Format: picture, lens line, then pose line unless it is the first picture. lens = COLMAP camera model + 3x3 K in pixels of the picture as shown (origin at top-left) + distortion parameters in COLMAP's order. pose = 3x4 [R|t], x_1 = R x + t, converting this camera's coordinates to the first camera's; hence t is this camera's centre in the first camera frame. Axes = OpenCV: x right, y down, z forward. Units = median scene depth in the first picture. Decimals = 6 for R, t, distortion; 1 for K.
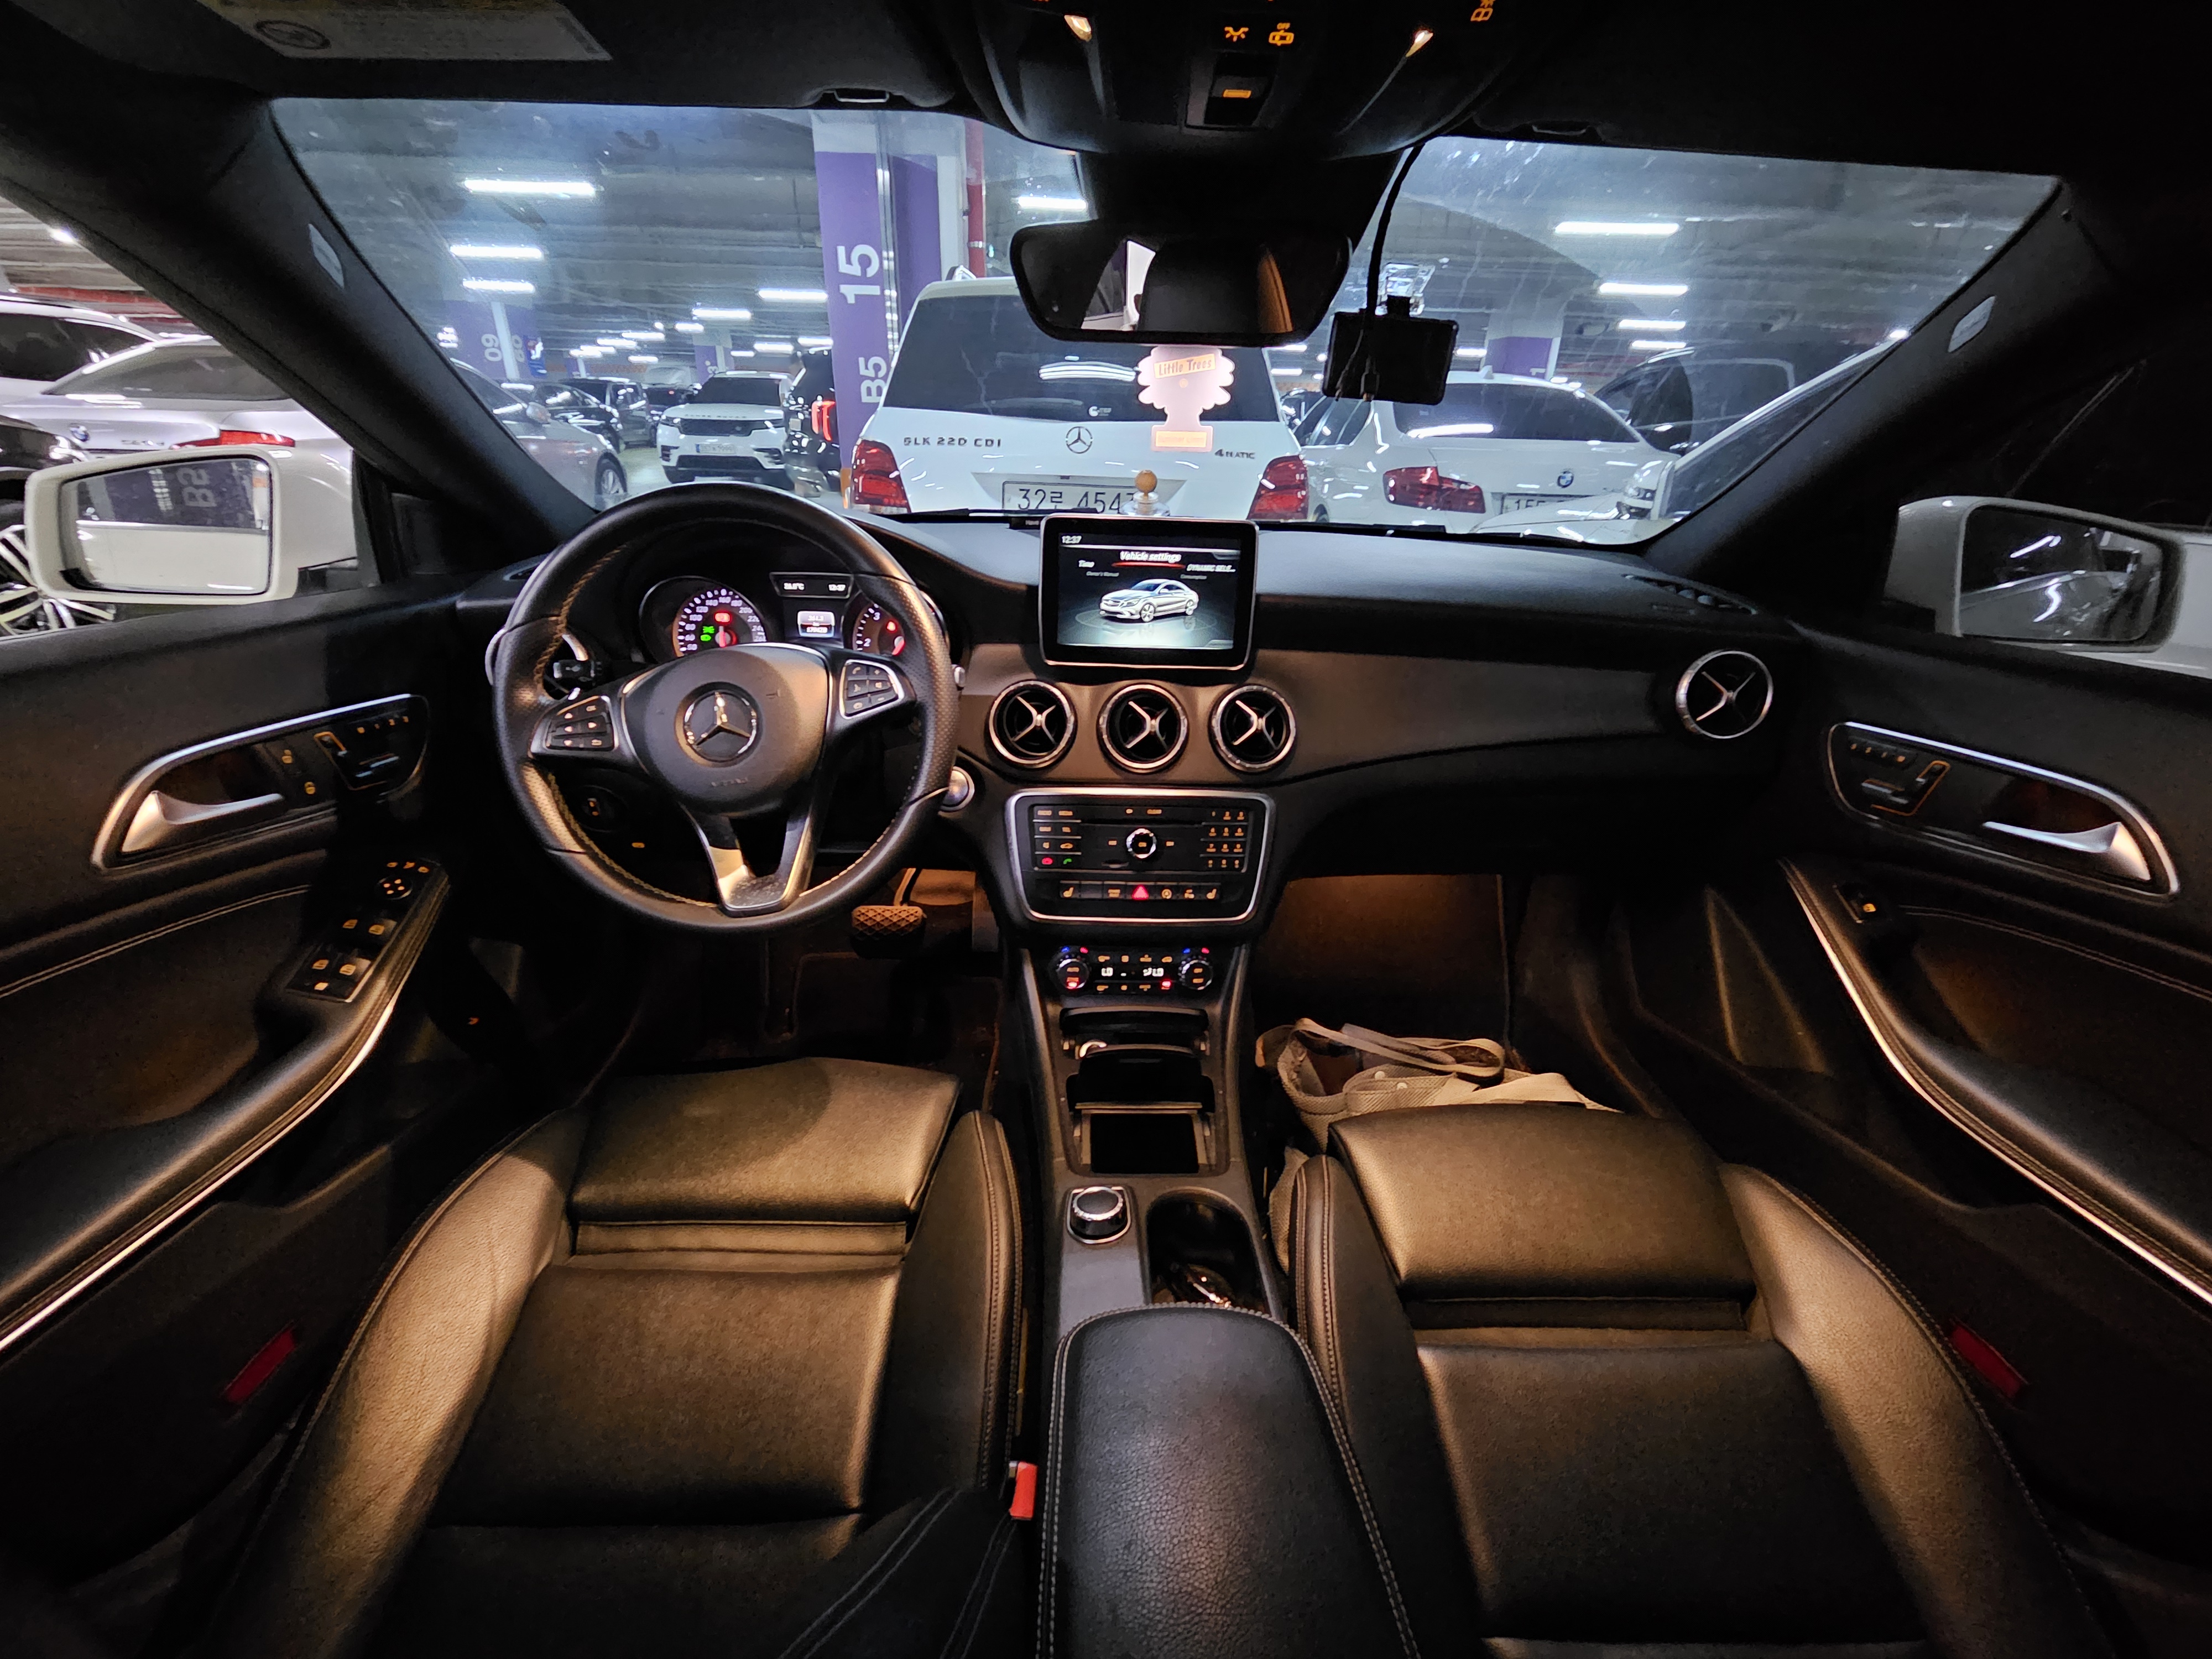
lens RADIAL K [[886.9, 0, 1107.1], [0, 886.9, 836.8], [0, 0, 1]] dist [-0.000616, -0.000089]
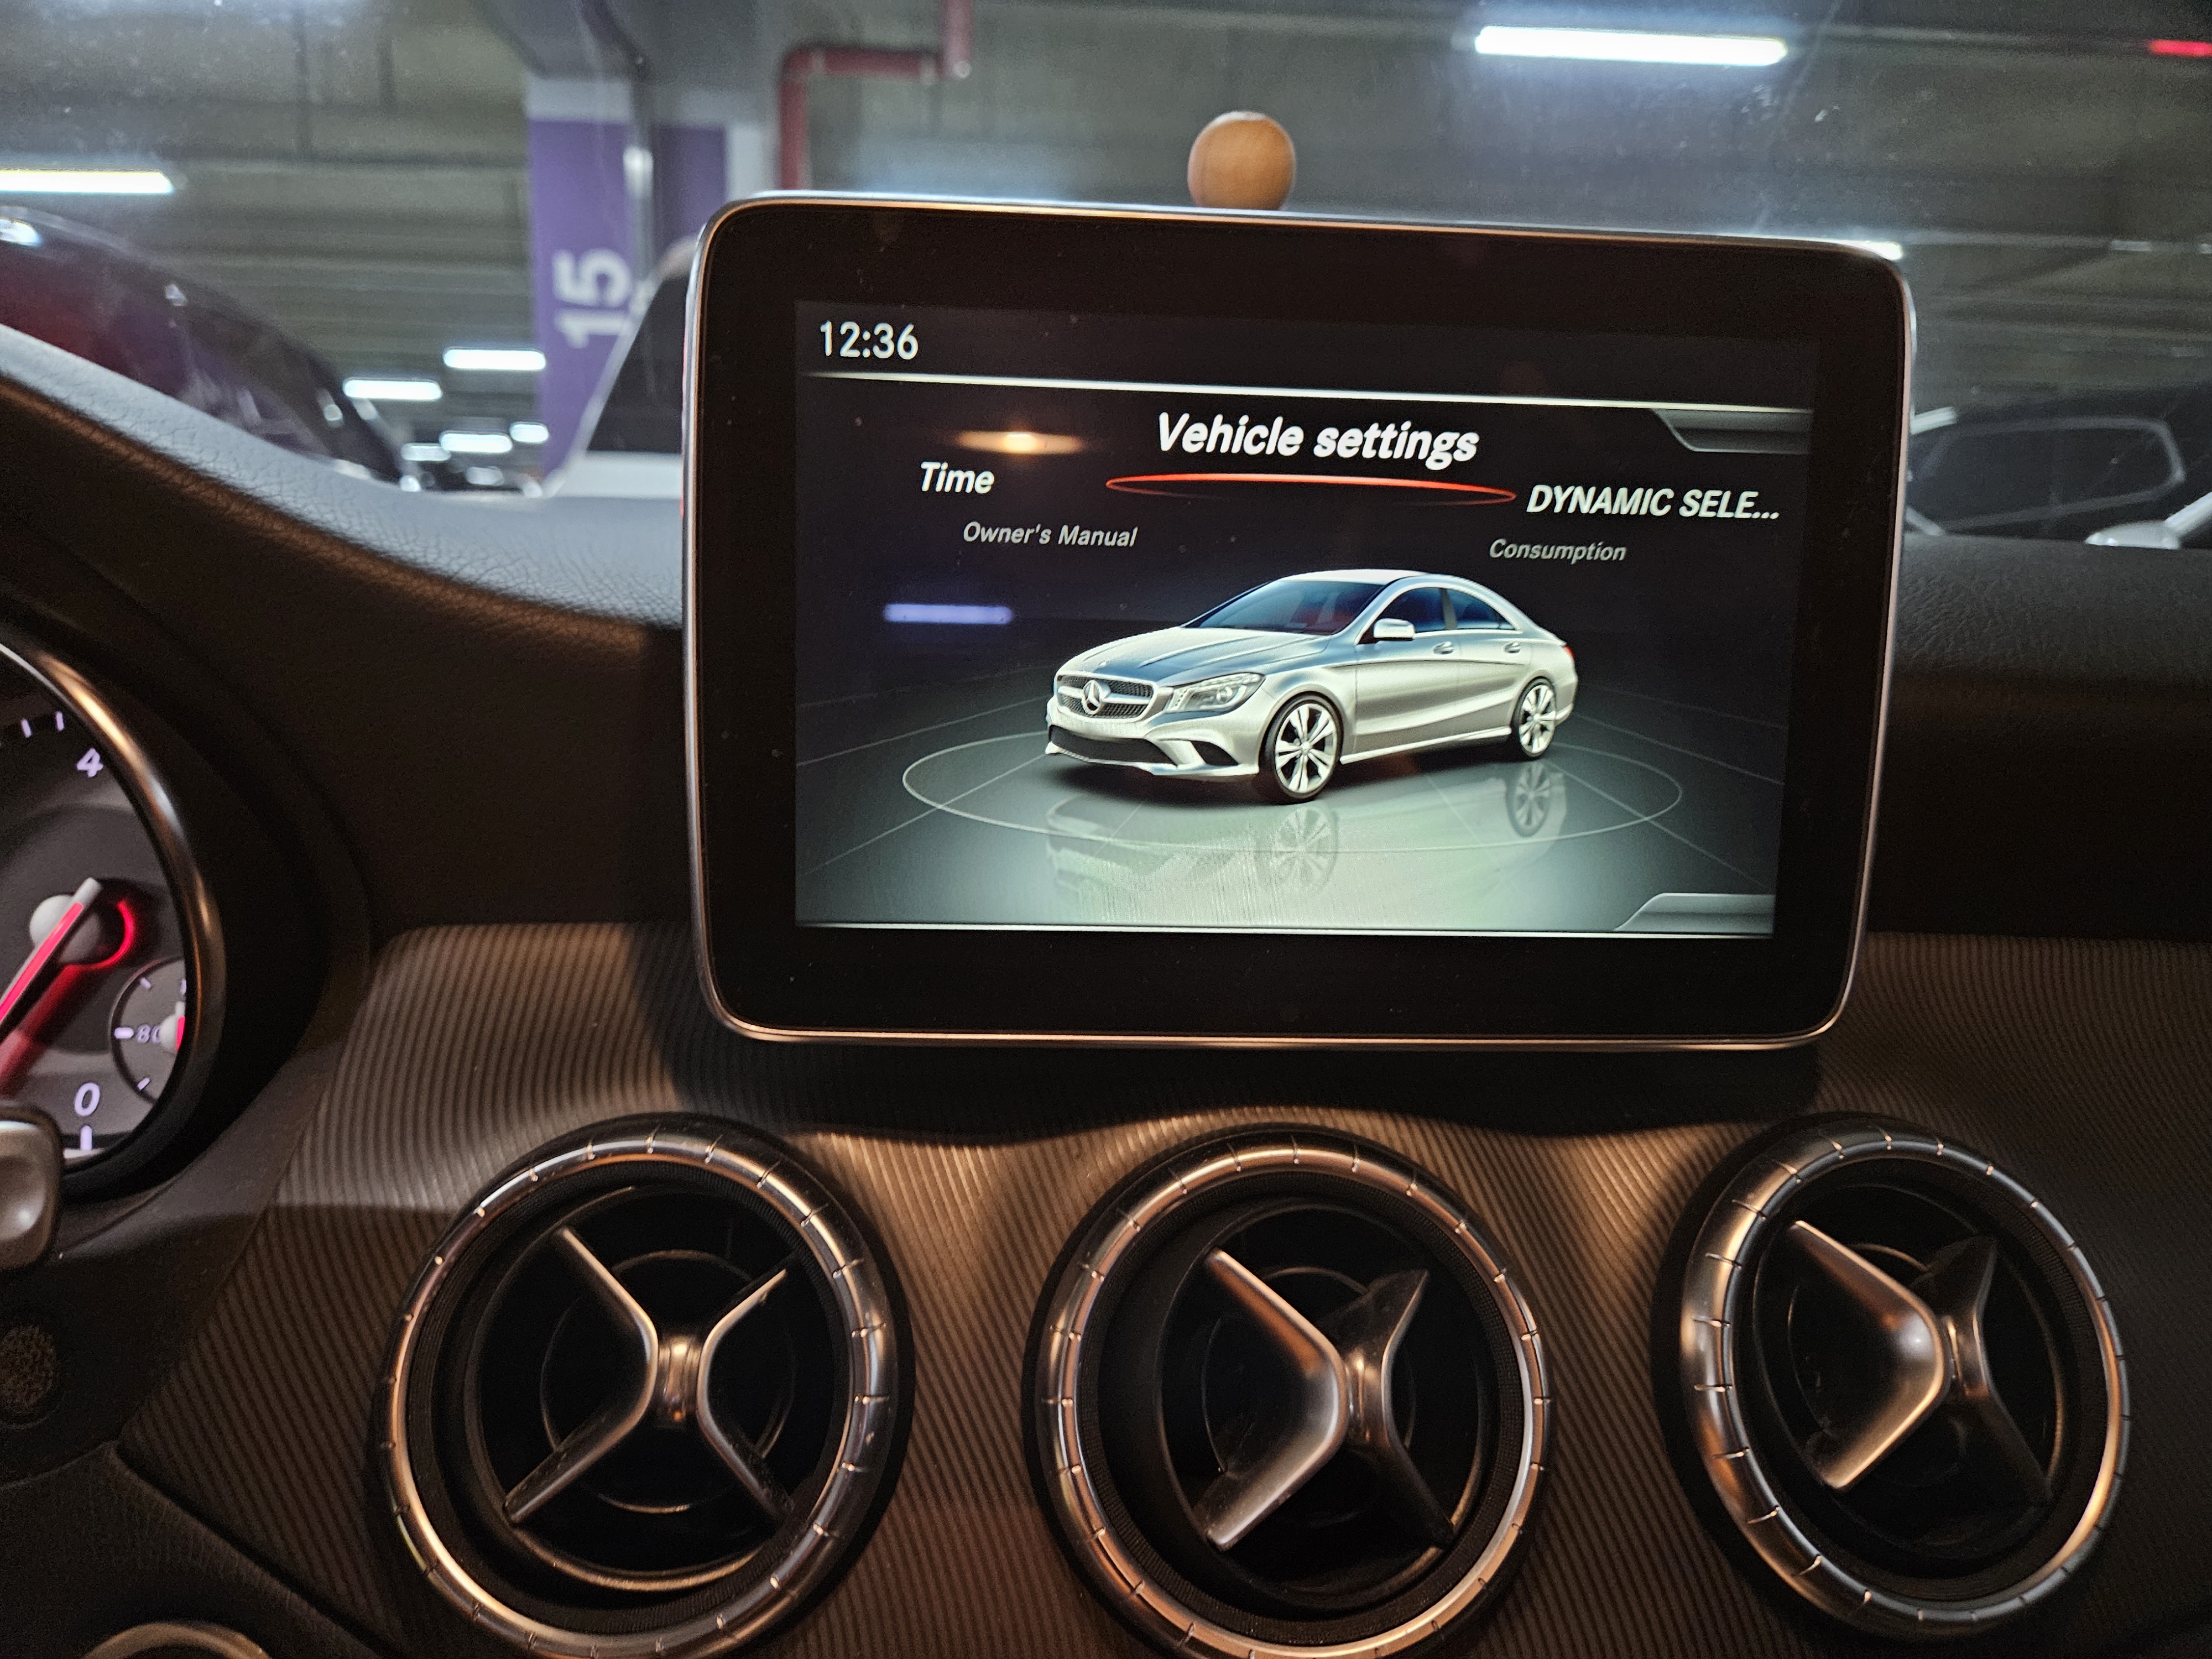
lens RADIAL K [[1475.5, 0, 1071.3], [0, 1475.5, 873.0], [0, 0, 1]] dist [0.054448, -0.056222]
pose [[0.999169, -0.013122, 0.038586, -0.011931], [0.021627, 0.973166, -0.229086, -0.148805], [-0.034544, 0.229730, 0.972641, 0.663494]]
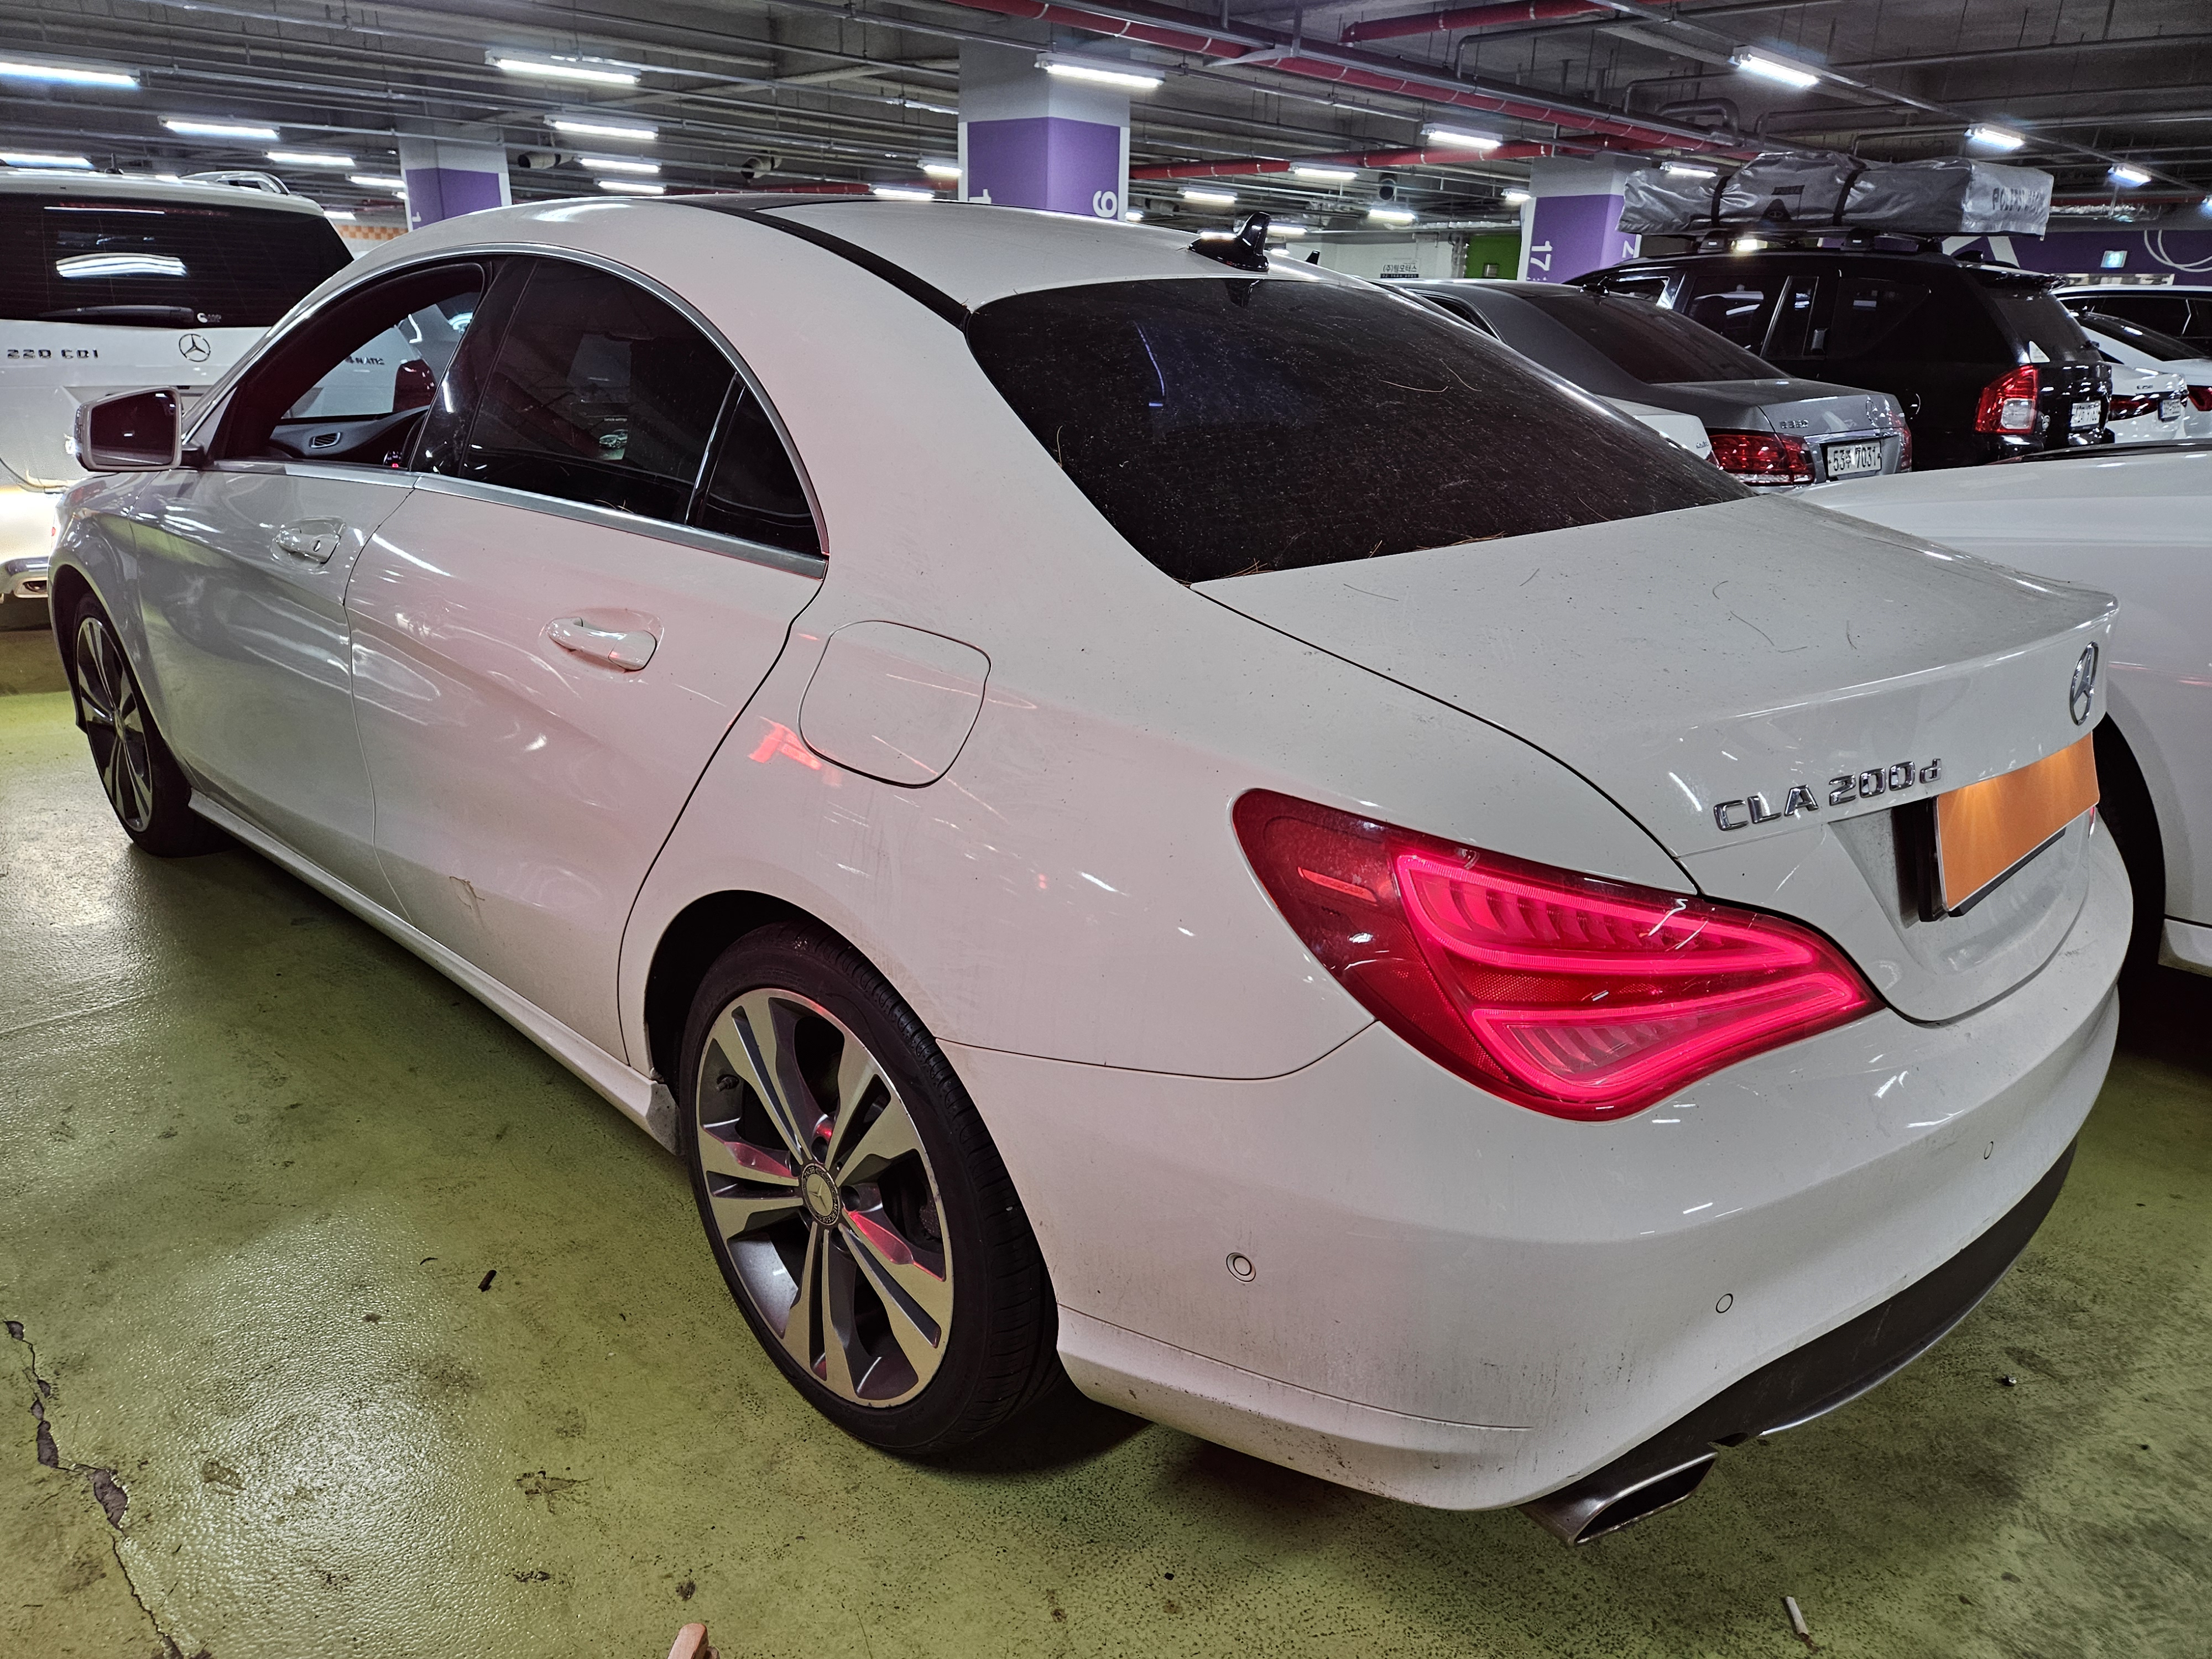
lens RADIAL K [[1475.5, 0, 1071.3], [0, 1475.5, 873.0], [0, 0, 1]] dist [0.054448, -0.056222]
pose [[0.715471, -0.252810, 0.651298, -1.643309], [0.289714, 0.955662, 0.052693, 0.800475], [-0.635742, 0.150990, 0.756991, -2.104422]]
